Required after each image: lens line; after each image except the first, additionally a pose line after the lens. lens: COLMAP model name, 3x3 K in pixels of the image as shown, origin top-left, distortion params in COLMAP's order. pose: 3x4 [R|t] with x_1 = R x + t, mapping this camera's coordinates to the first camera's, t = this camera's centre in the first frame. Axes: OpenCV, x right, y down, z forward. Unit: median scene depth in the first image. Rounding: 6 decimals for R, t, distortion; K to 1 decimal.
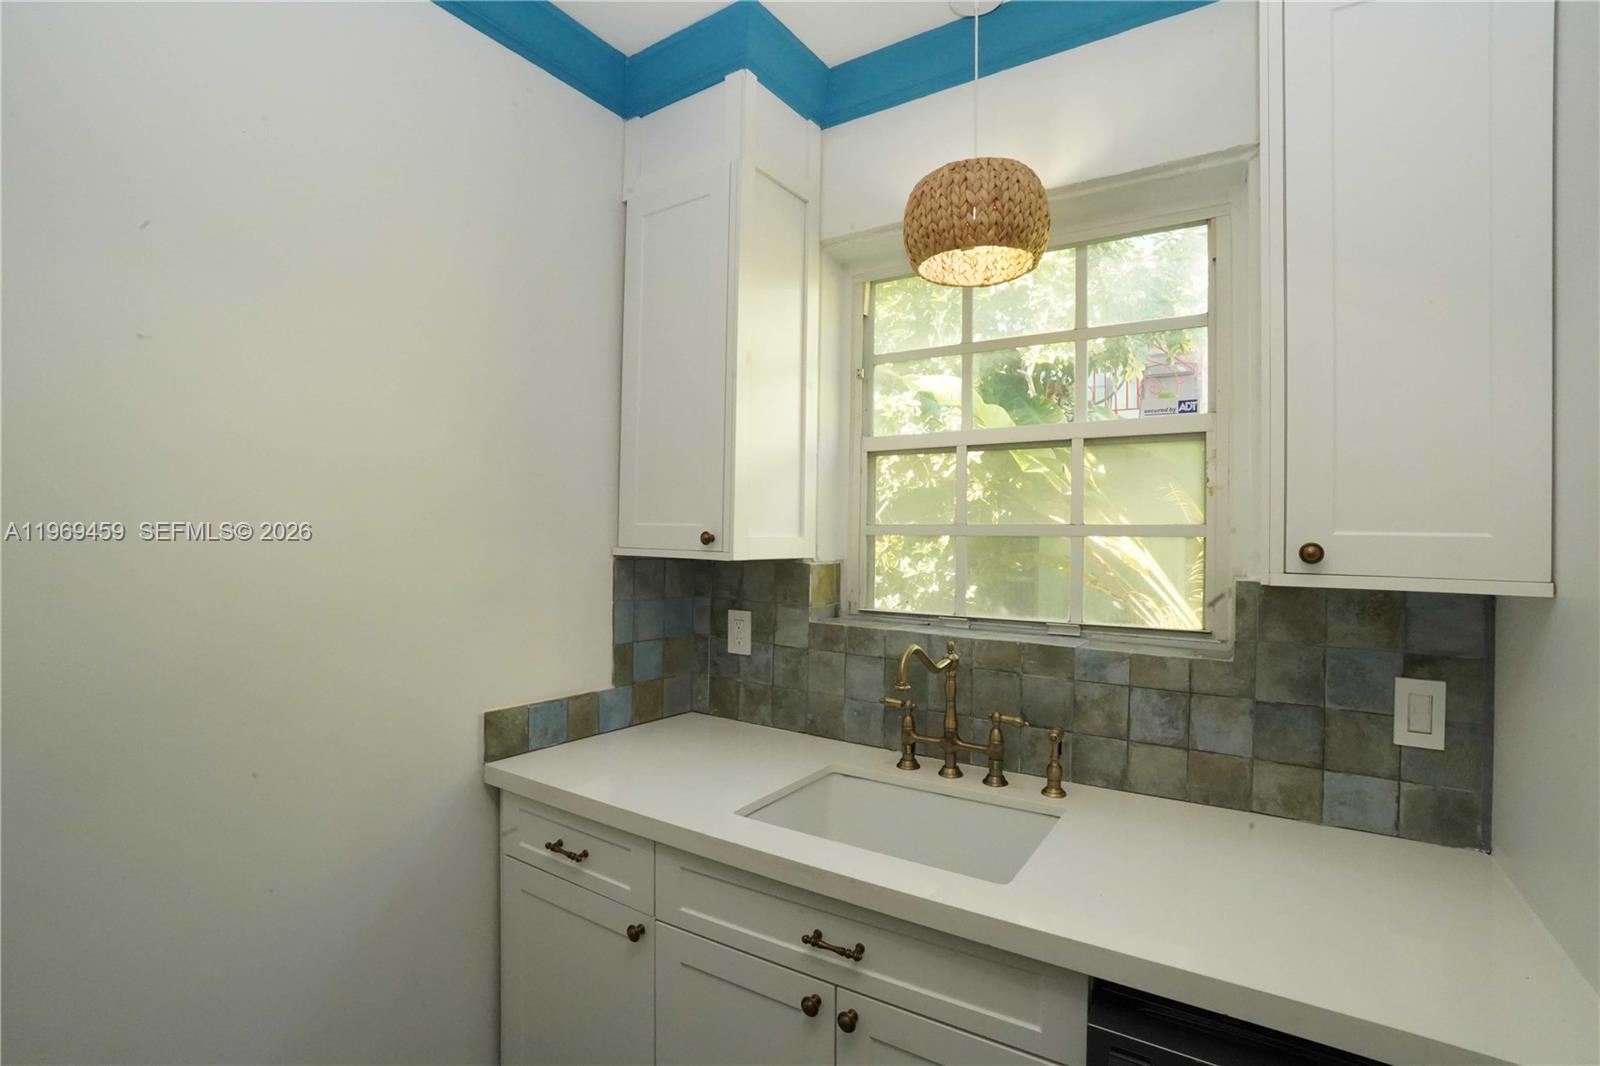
lens RADIAL K [[753.1, 0, 800.0], [0, 753.1, 533.0], [0, 0, 1]] dist [-0.057682, 0.024972]
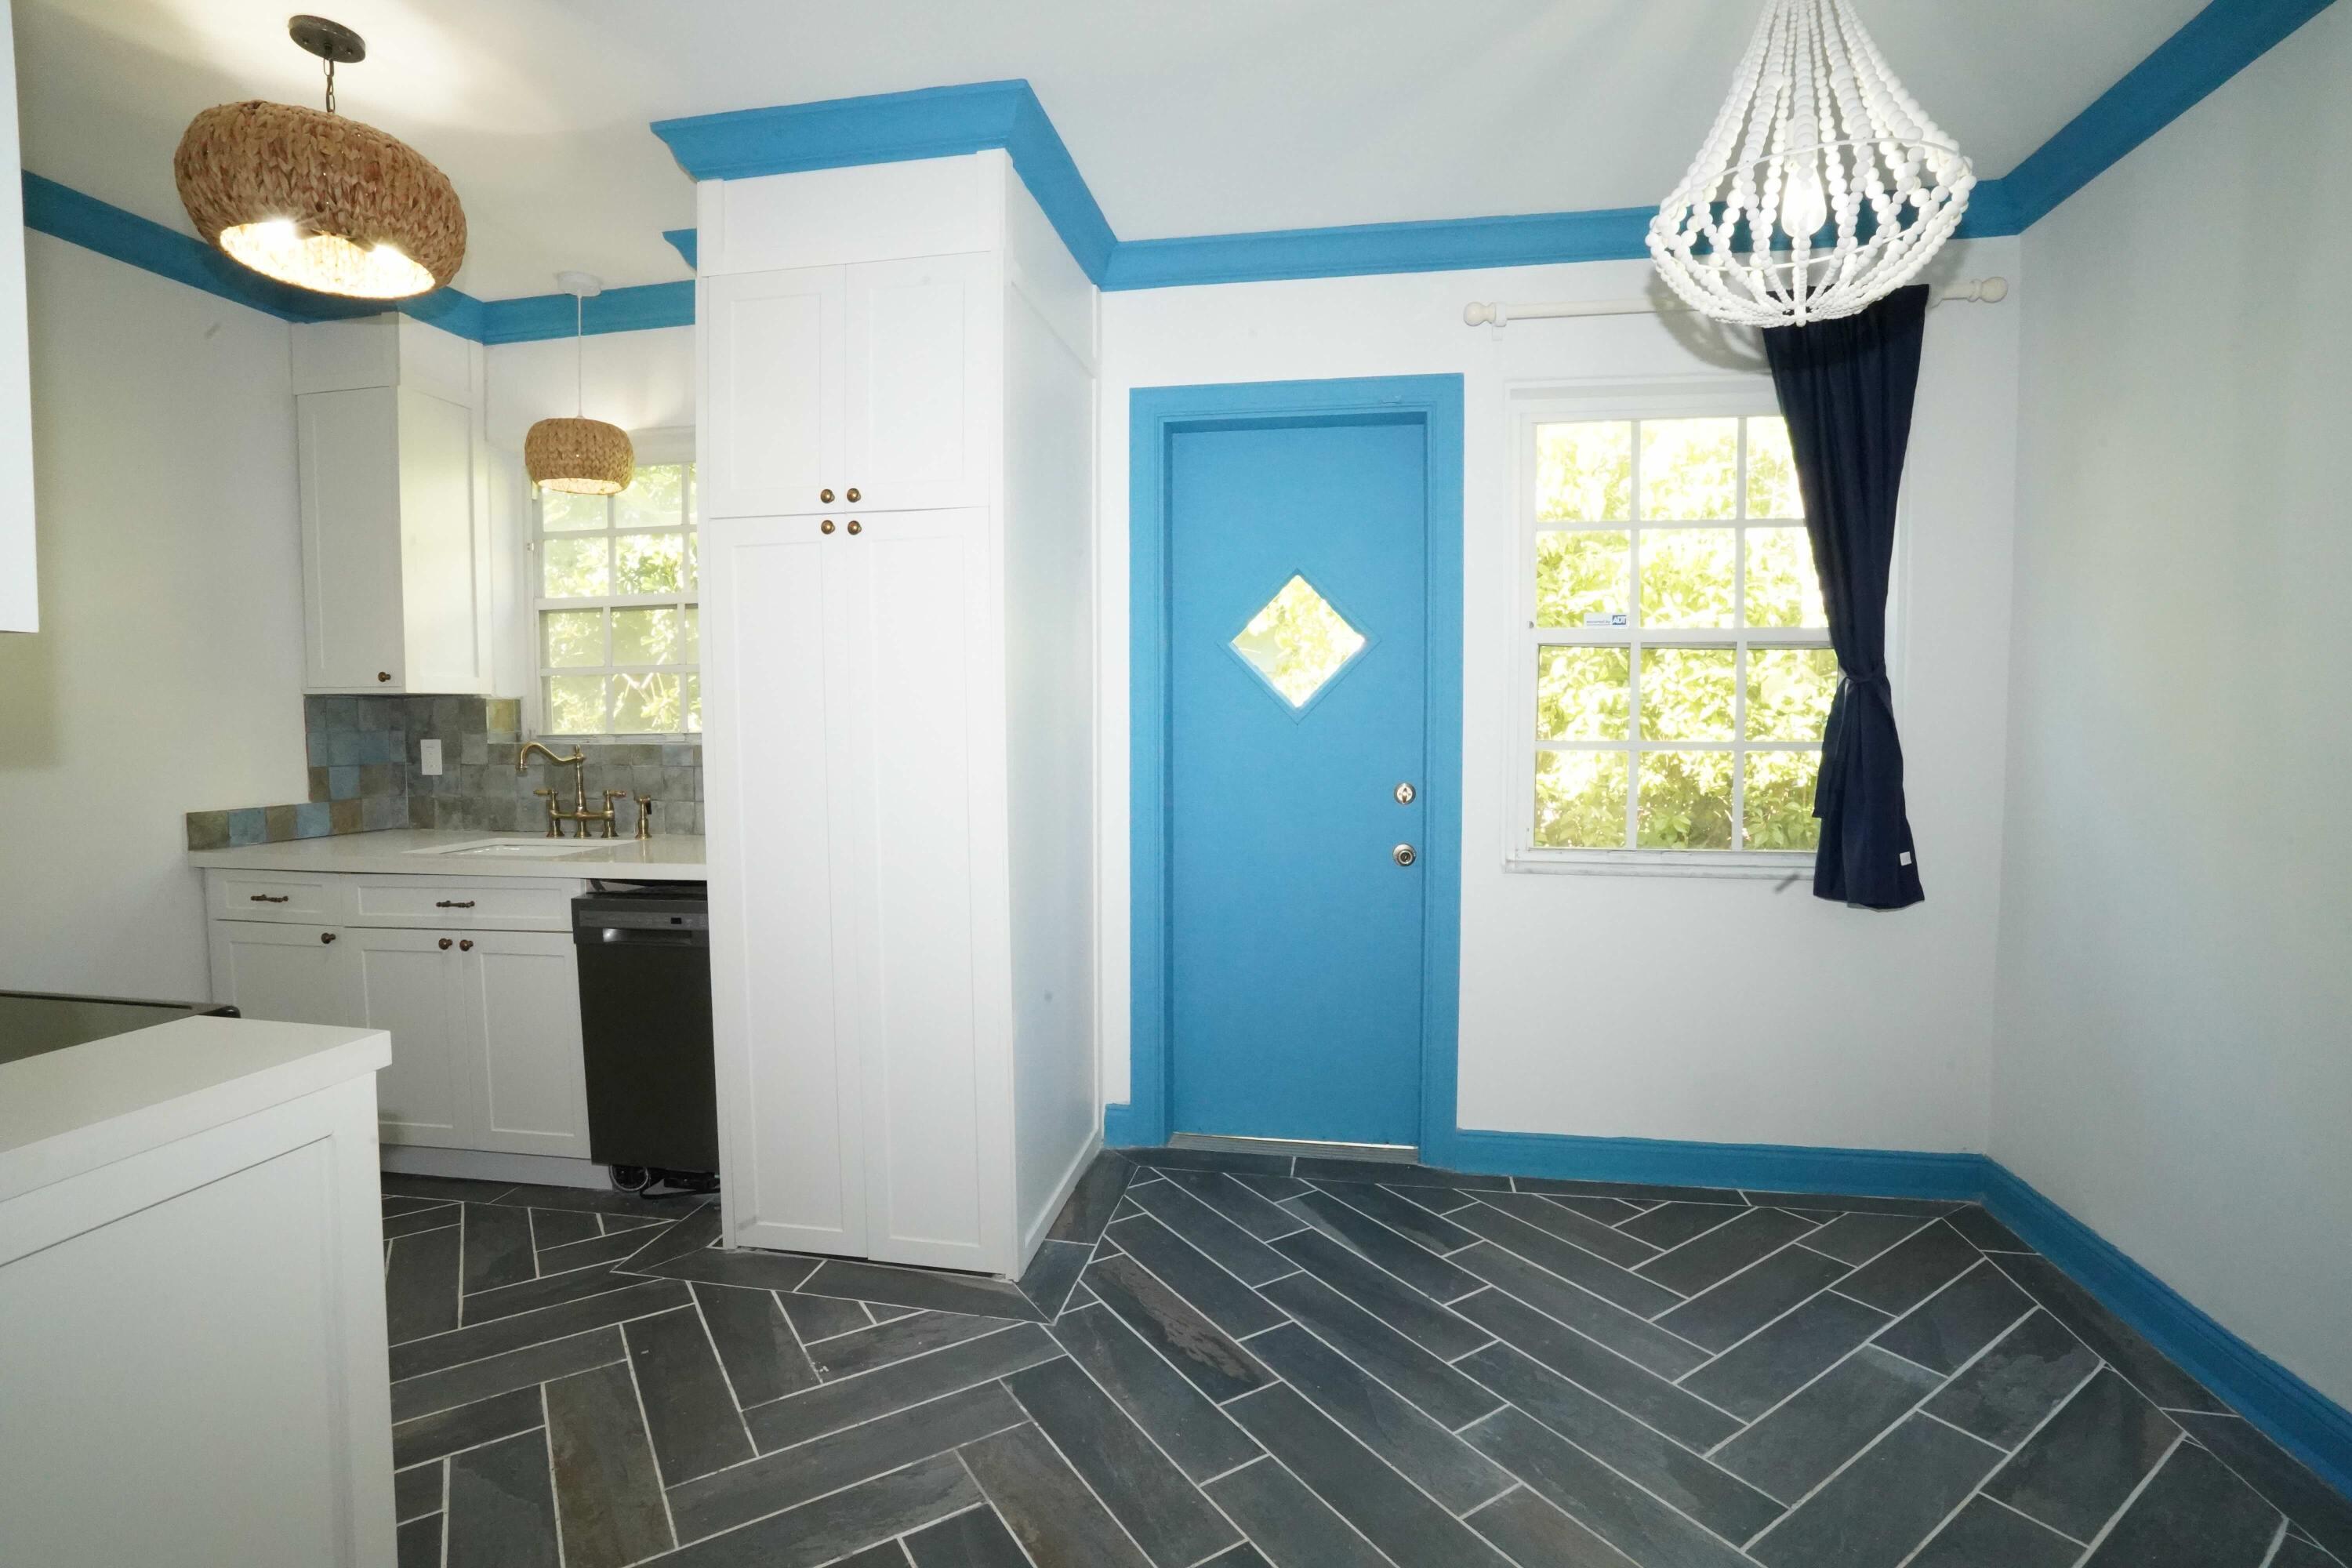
lens RADIAL K [[1107.1, 0, 1176.0], [0, 1107.1, 784.0], [0, 0, 1]] dist [-0.057682, 0.024972]
pose [[0.920909, -0.044529, 0.387225, 0.369488], [0.017696, 0.997205, 0.072588, 0.071730], [-0.389375, -0.059995, 0.919123, -1.156741]]
